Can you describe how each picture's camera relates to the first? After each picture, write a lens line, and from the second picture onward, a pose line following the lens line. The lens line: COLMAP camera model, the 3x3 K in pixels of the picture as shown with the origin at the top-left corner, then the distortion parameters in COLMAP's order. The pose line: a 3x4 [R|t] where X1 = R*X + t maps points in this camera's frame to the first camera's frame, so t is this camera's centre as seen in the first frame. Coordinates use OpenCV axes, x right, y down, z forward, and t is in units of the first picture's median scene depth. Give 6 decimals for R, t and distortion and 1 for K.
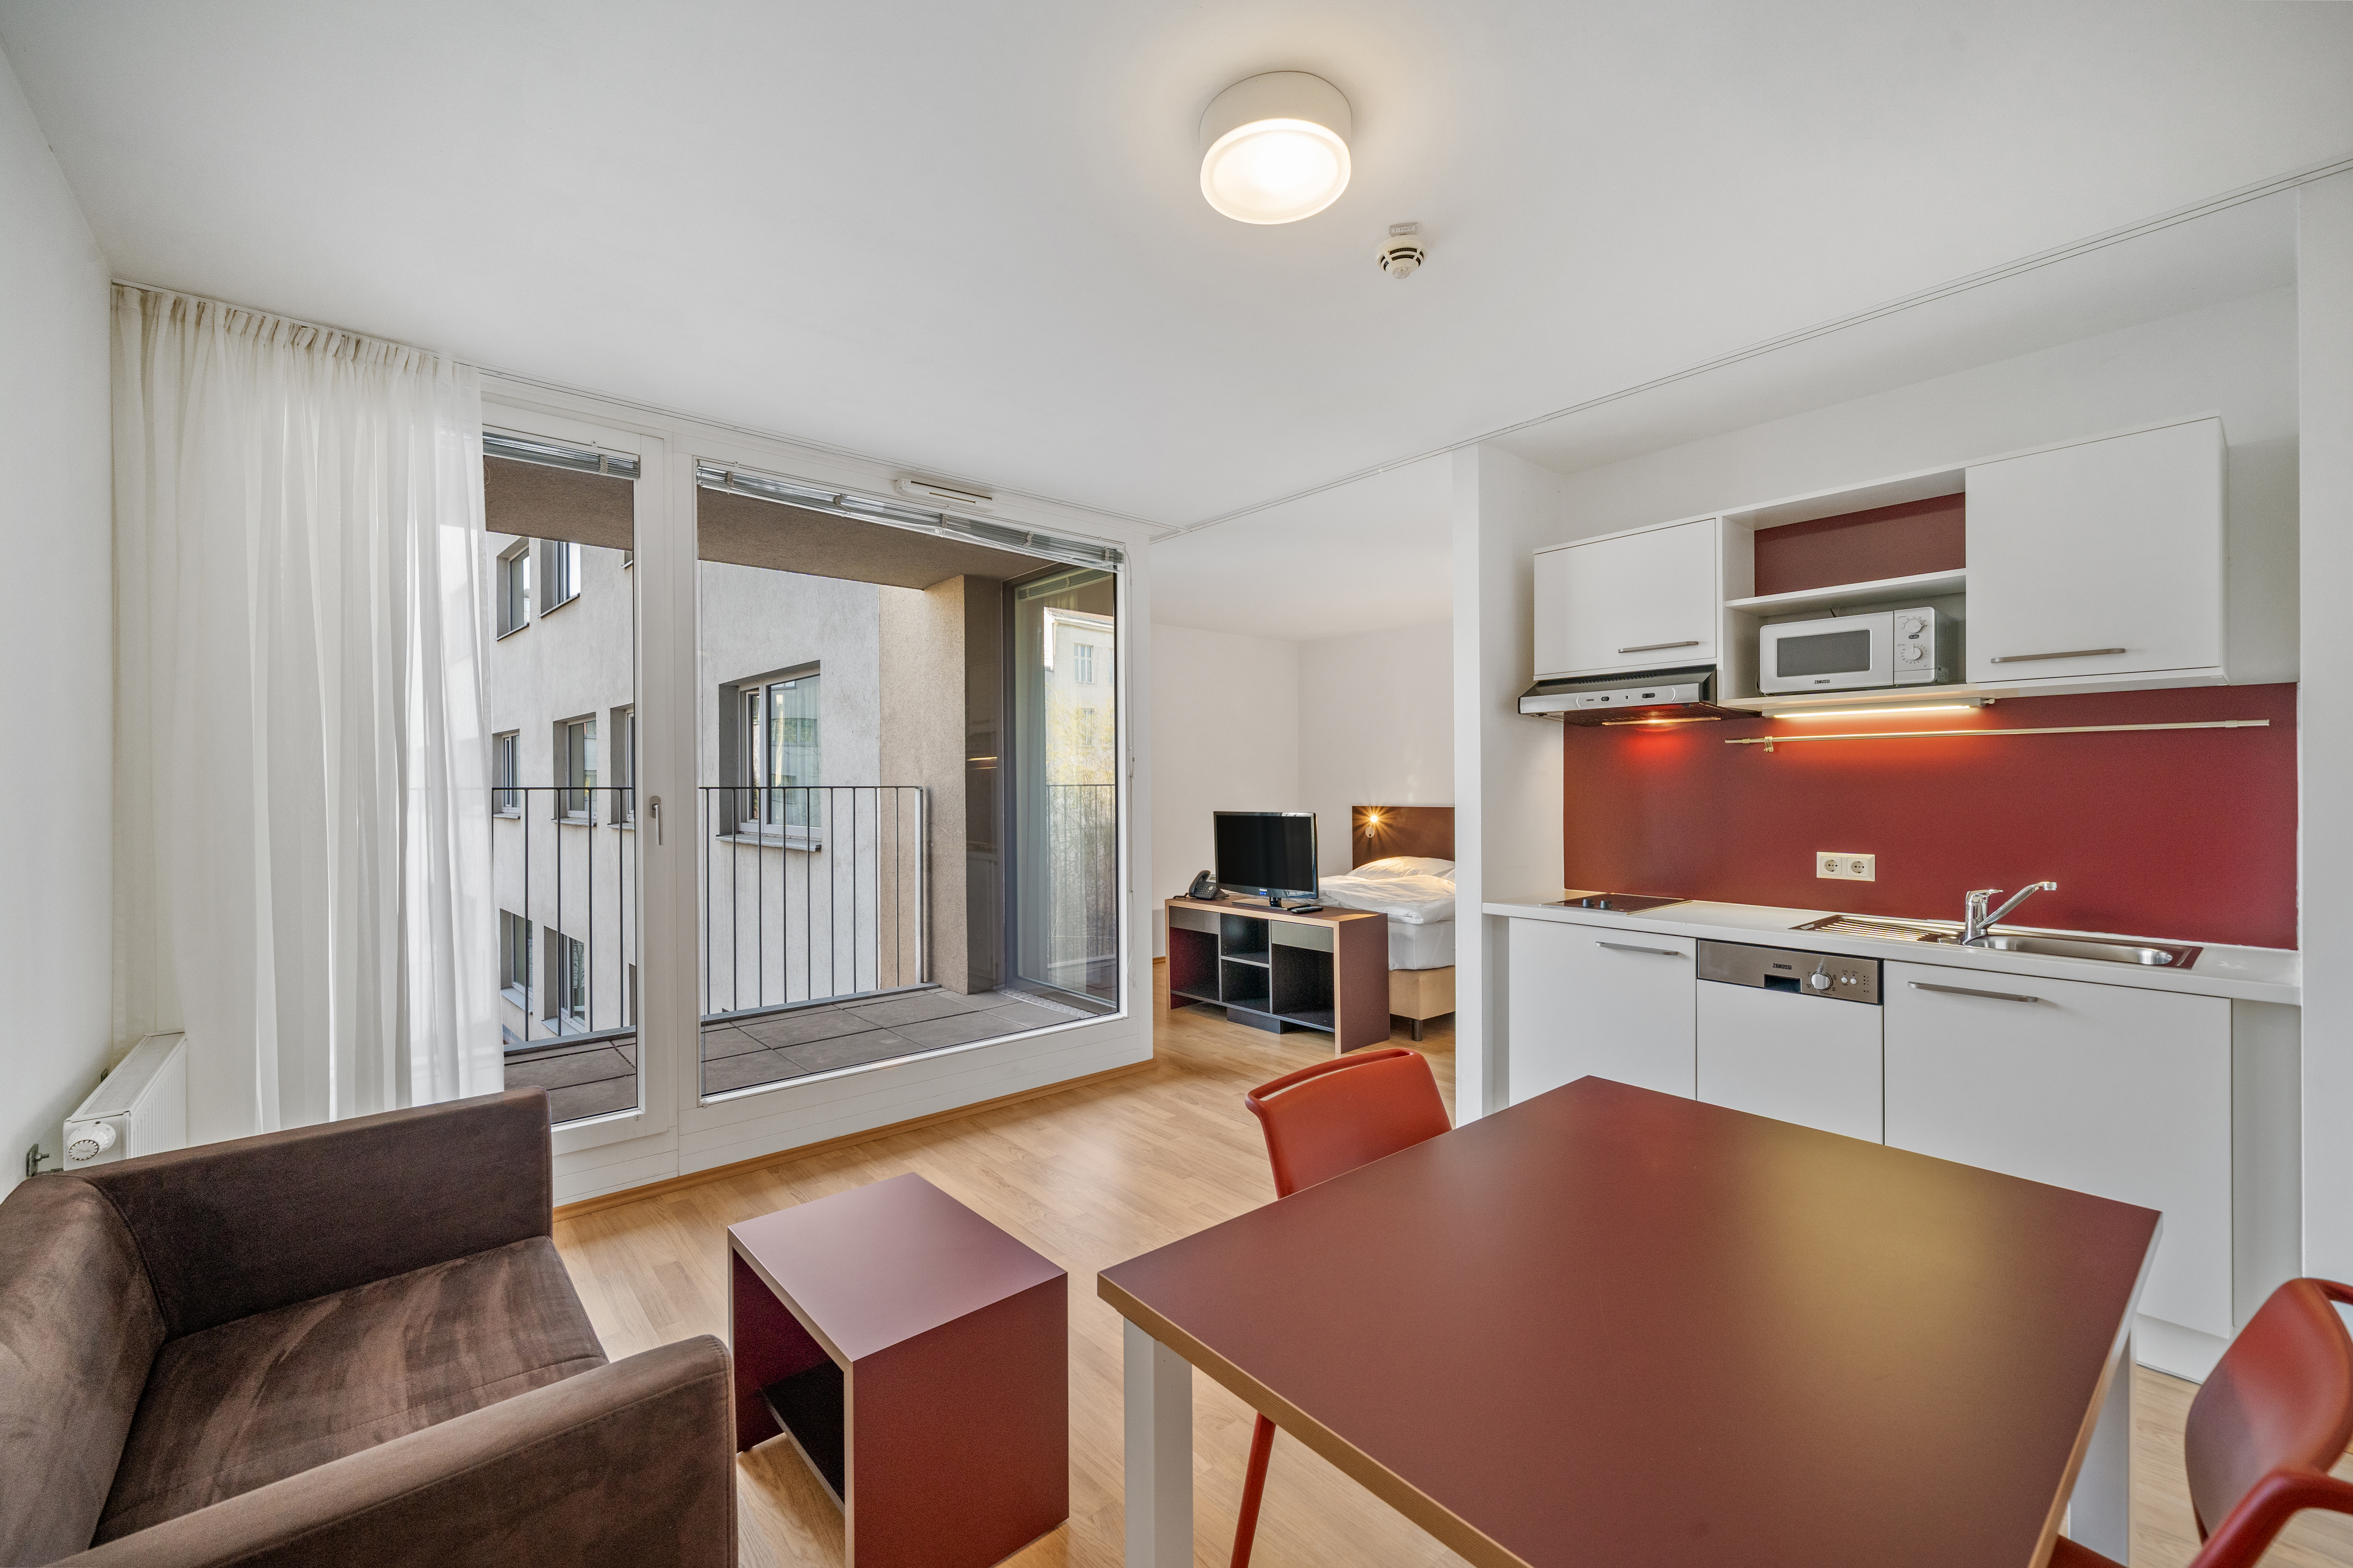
lens RADIAL K [[962.4, 0, 1160.9], [0, 962.4, 781.9], [0, 0, 1]] dist [-0.000515, 0.000096]
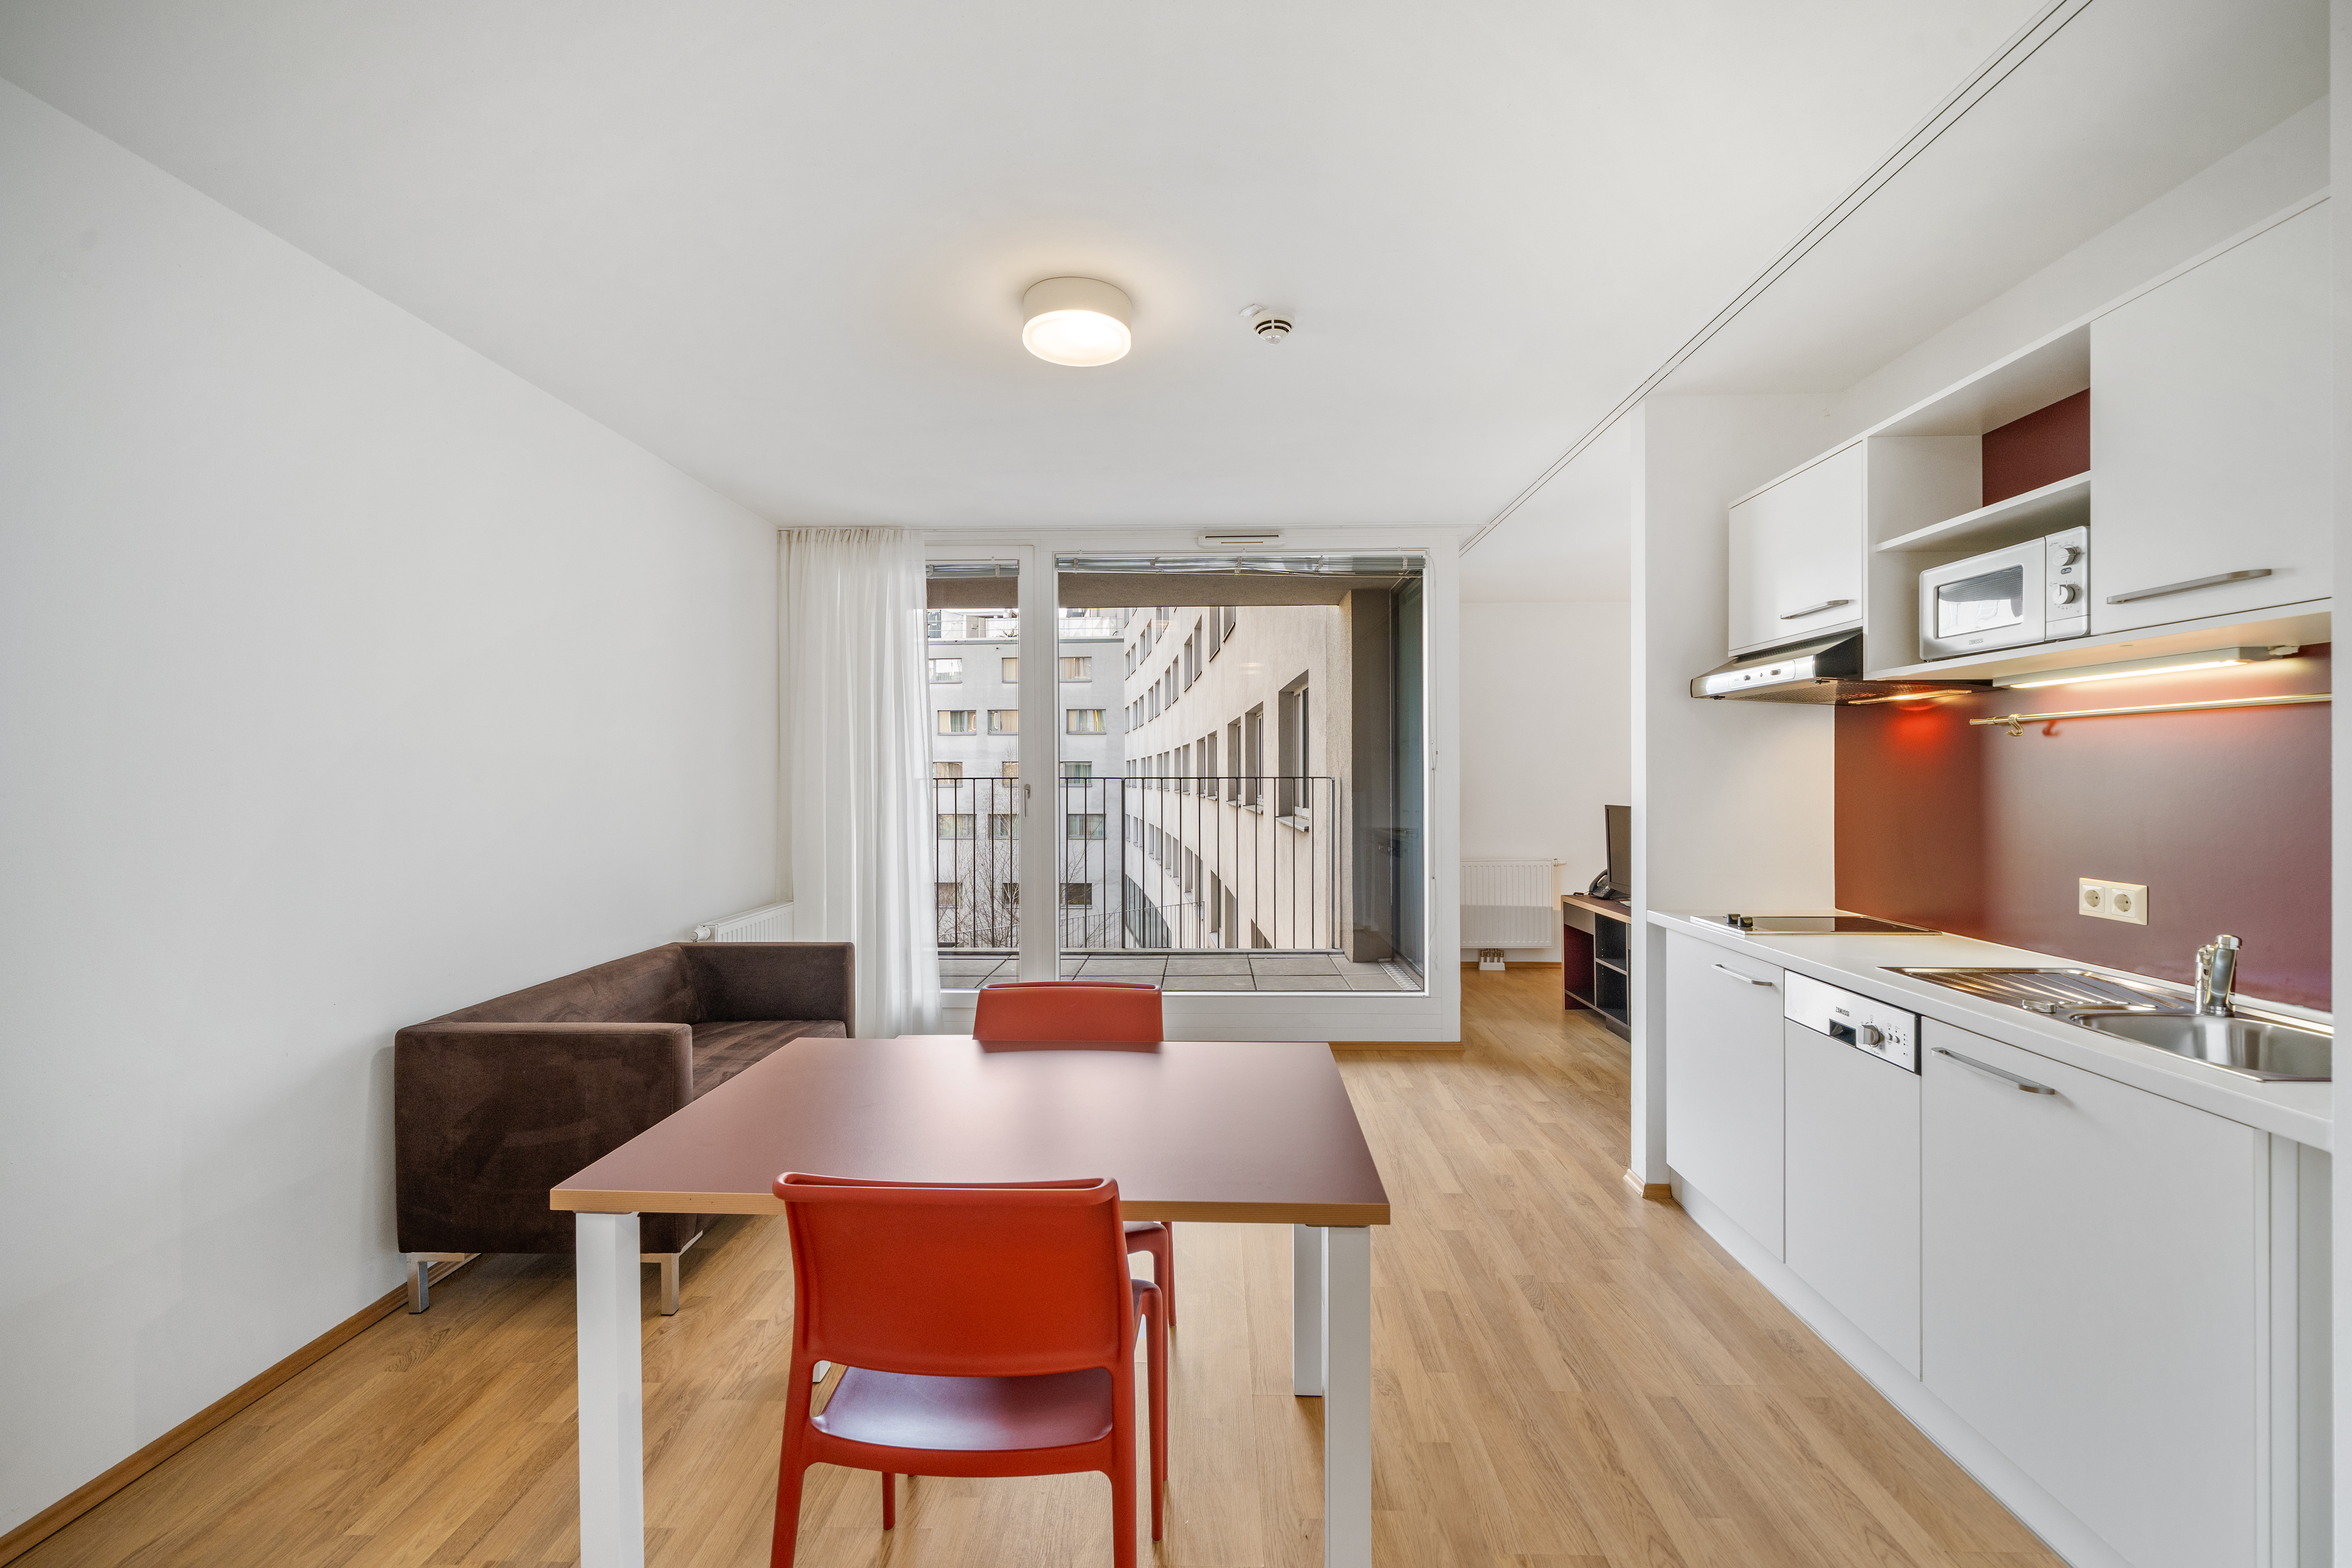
lens RADIAL K [[962.1, 0, 1168.7], [0, 962.1, 769.2], [0, 0, 1]] dist [-0.000515, 0.000096]
pose [[0.737298, -0.000643, -0.675567, 0.683976], [-0.000768, 0.999998, -0.001789, -0.004465], [0.675567, 0.001838, 0.737296, 0.038558]]
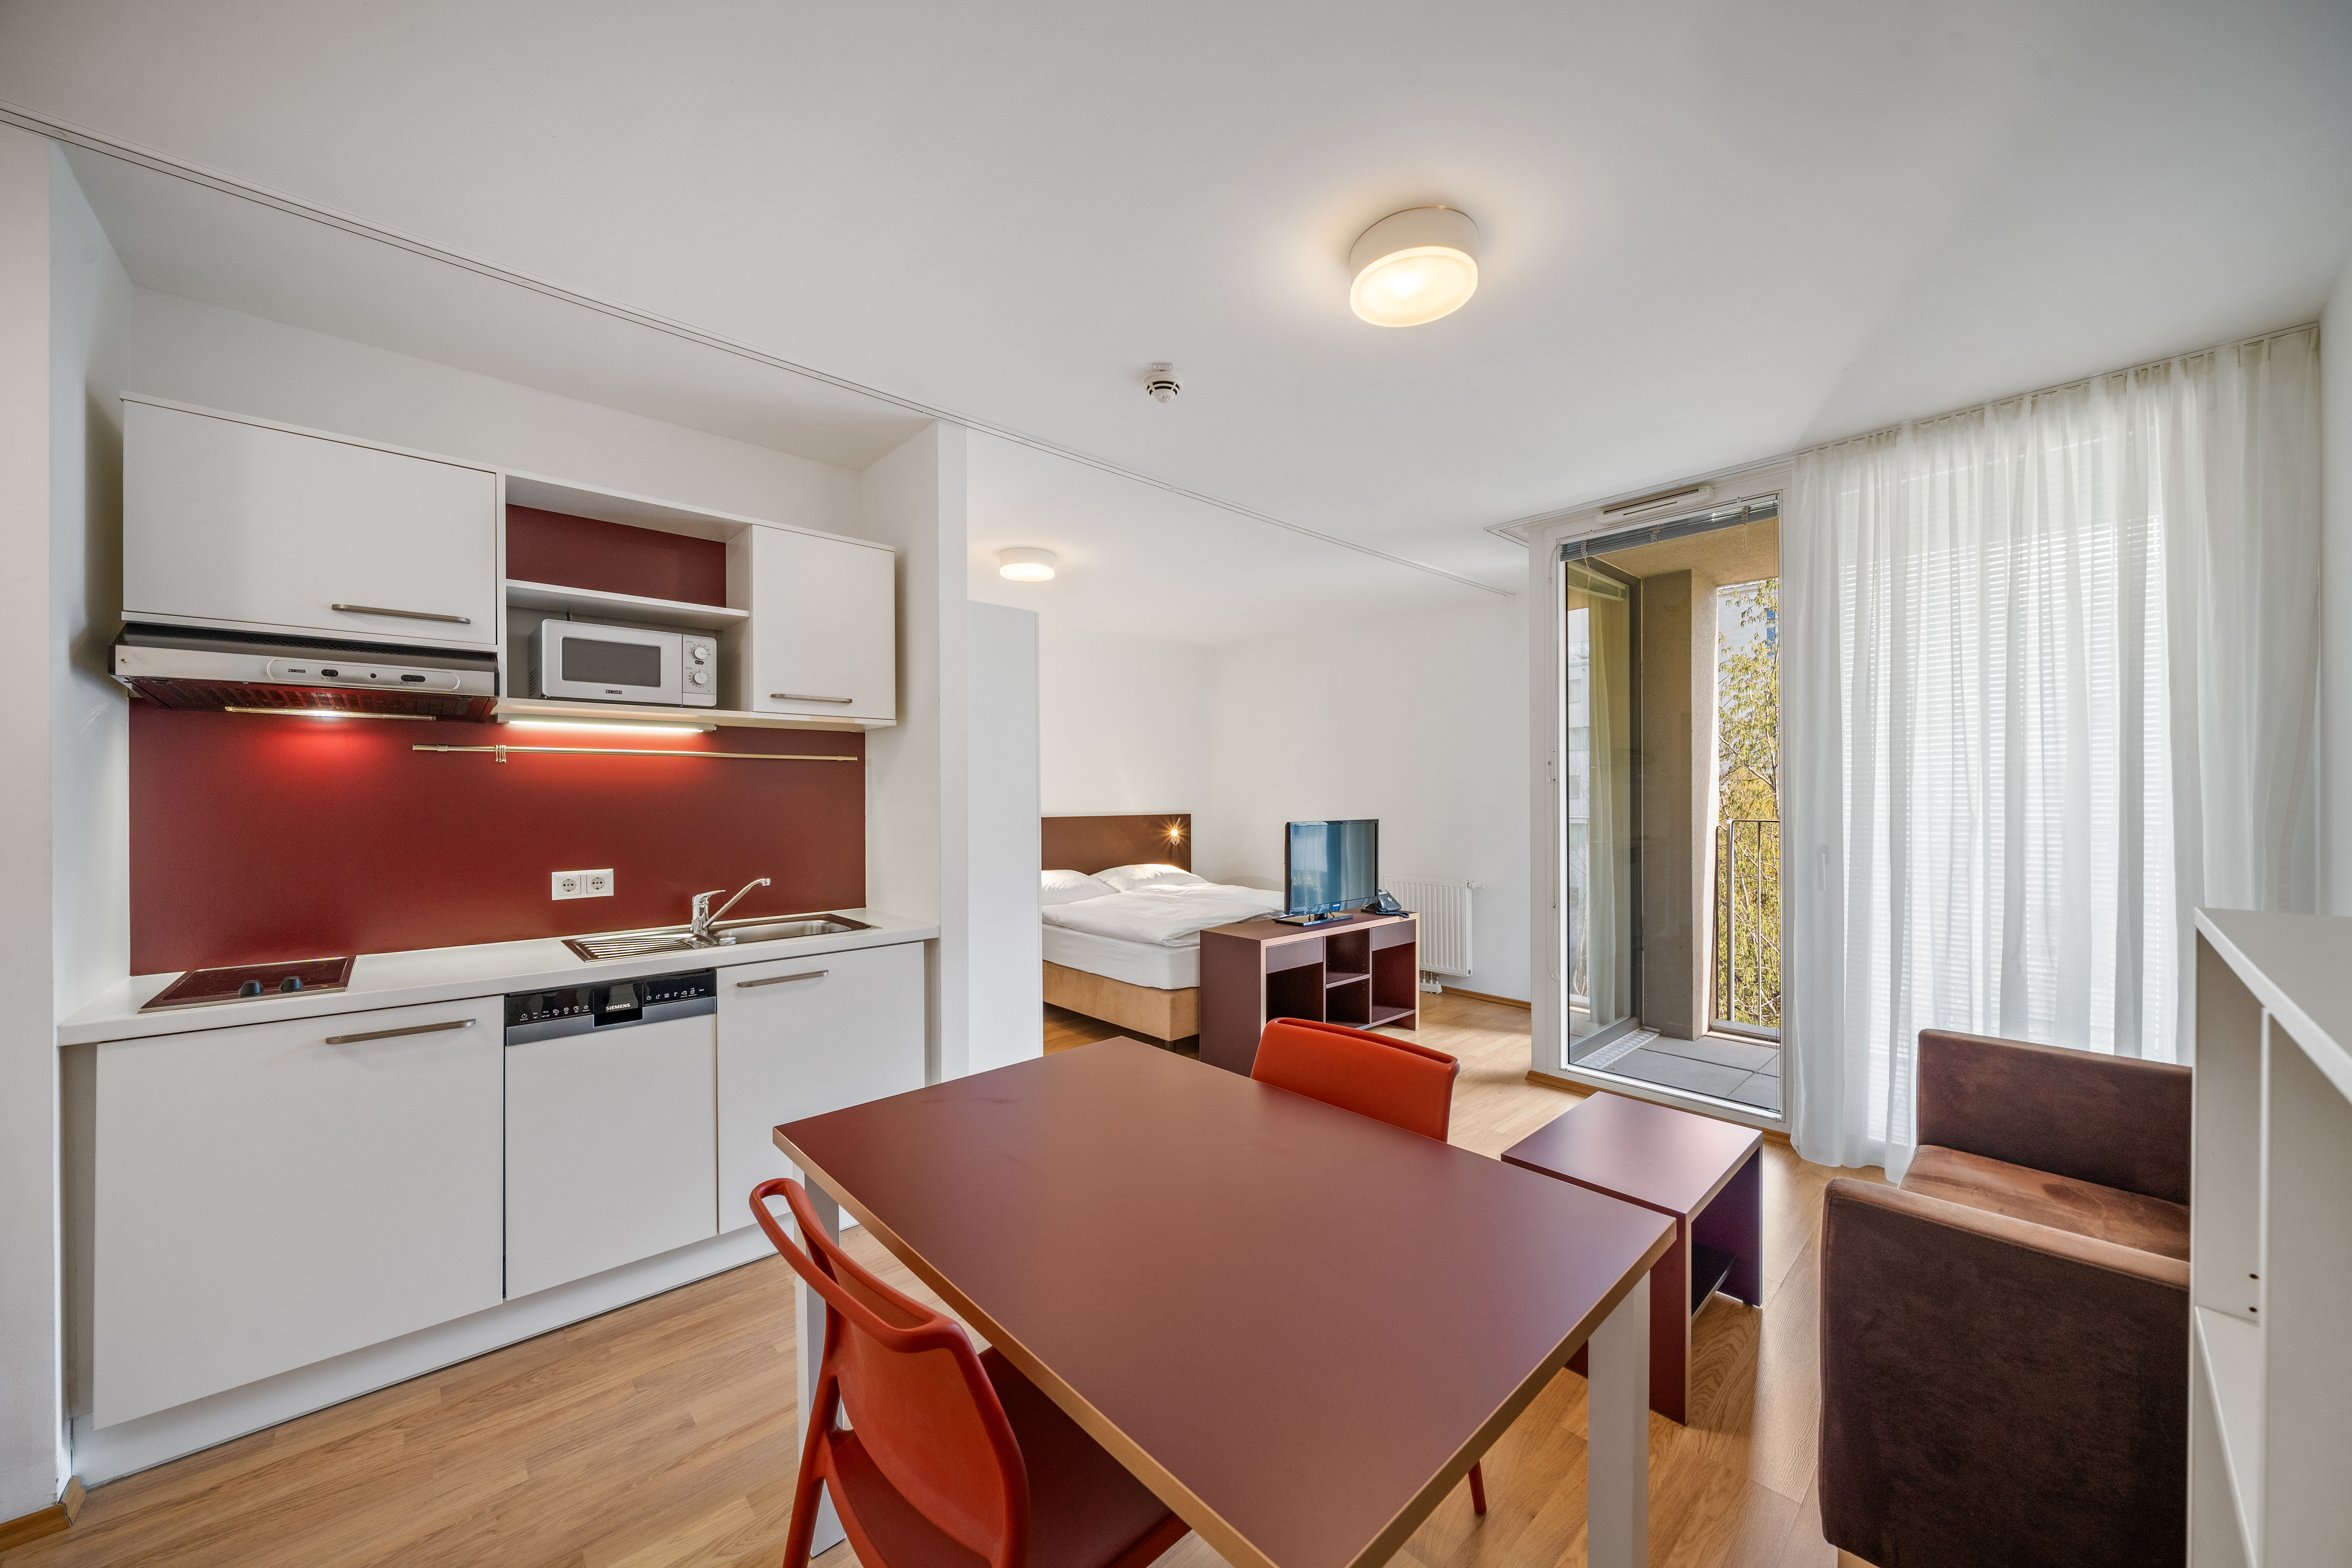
lens RADIAL K [[836.0, 0, 1161.9], [0, 836.0, 782.8], [0, 0, 1]] dist [0.000035, 0.000097]
pose [[-0.047508, 0.018388, 0.998702, -0.156264], [0.002572, 0.999829, -0.018287, 0.002765], [-0.998868, 0.001700, -0.047547, 0.464297]]
